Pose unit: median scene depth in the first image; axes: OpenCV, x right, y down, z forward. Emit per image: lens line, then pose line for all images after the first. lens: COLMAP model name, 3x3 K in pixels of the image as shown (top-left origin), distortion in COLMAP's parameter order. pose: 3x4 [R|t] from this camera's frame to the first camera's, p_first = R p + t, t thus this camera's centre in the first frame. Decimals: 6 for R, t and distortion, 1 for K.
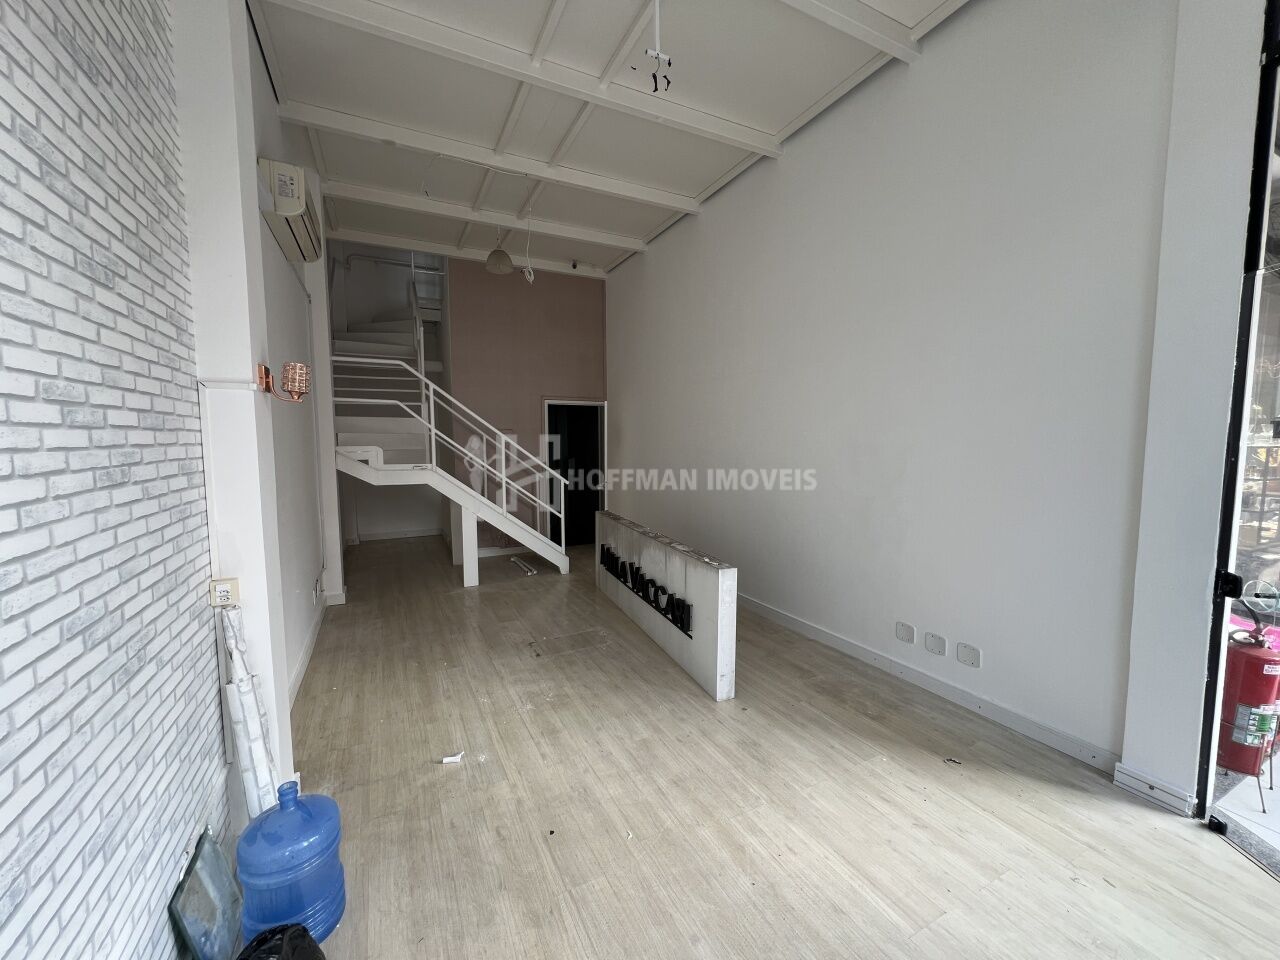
lens RADIAL K [[509.8, 0, 641.0], [0, 509.8, 480.8], [0, 0, 1]] dist [-0.002310, -0.000162]
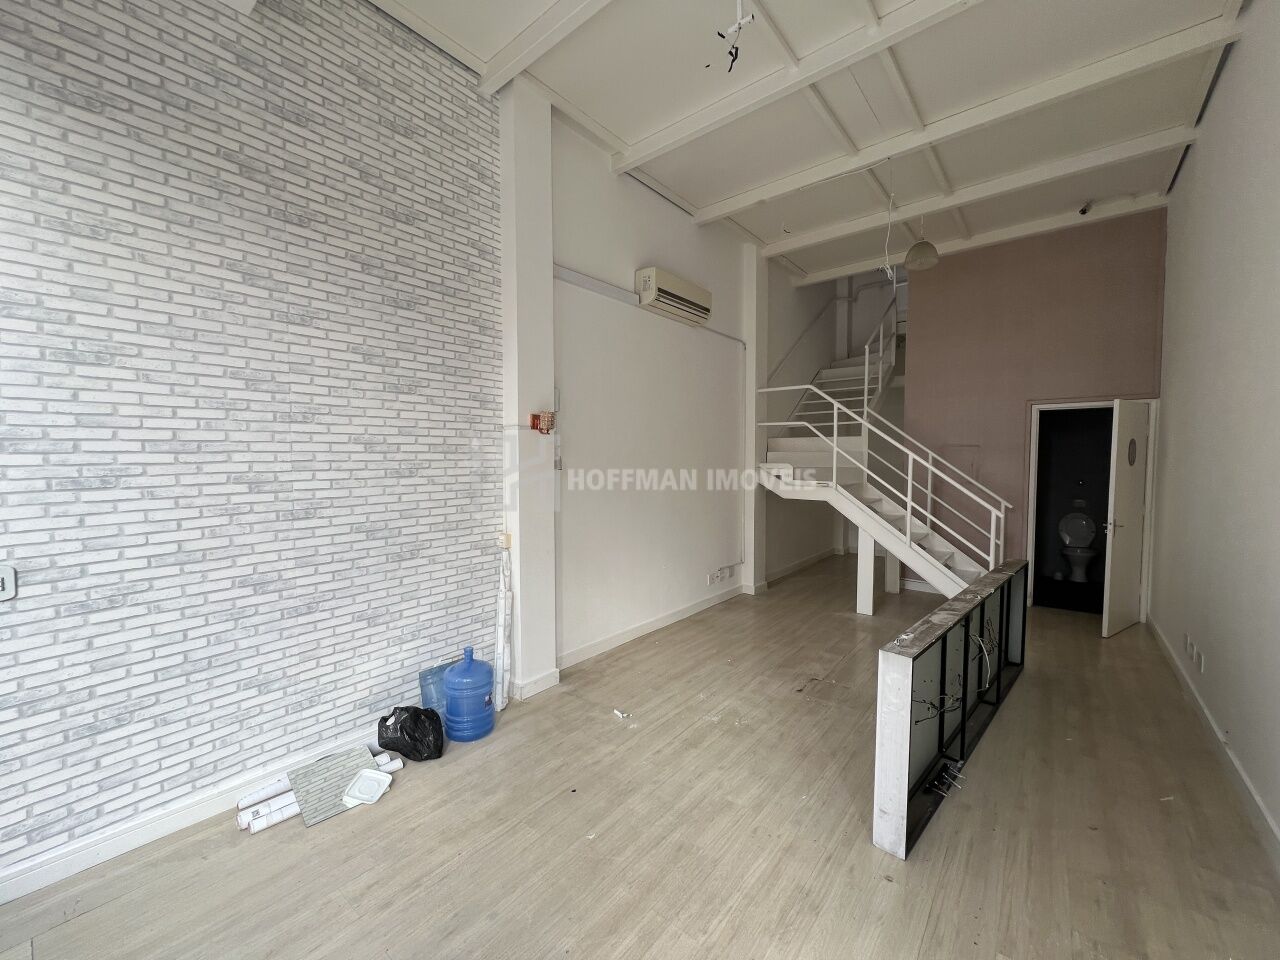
lens RADIAL K [[509.8, 0, 639.6], [0, 509.8, 480.8], [0, 0, 1]] dist [-0.002310, -0.000162]
pose [[0.401919, 0.043475, -0.914642, 0.422101], [-0.074996, 0.997079, 0.014438, -0.023799], [0.912599, 0.062792, 0.404006, 0.279503]]
